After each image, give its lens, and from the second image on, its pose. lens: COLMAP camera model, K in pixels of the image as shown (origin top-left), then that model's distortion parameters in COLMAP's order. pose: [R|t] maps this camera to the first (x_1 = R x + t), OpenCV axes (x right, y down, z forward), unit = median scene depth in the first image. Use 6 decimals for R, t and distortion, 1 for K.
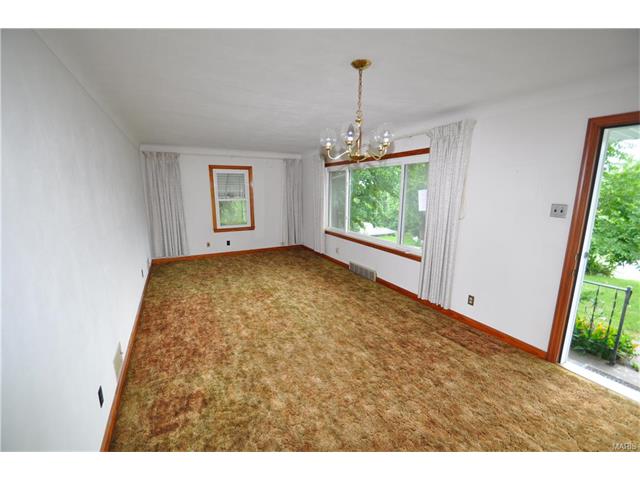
lens RADIAL K [[279.6, 0, 314.6], [0, 279.6, 239.6], [0, 0, 1]] dist [-0.003768, -0.000995]
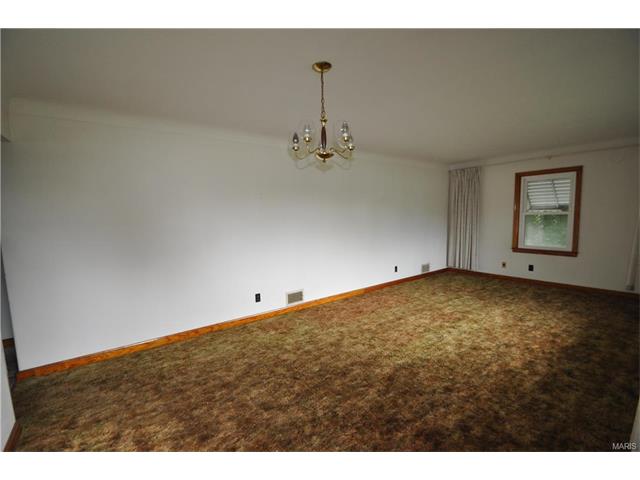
lens RADIAL K [[279.6, 0, 317.6], [0, 279.6, 240.1], [0, 0, 1]] dist [-0.003768, -0.000995]
pose [[0.165578, 0.084457, -0.982574, 0.535715], [-0.155323, 0.986125, 0.058588, -0.026117], [0.973888, 0.142915, 0.176399, 0.390221]]
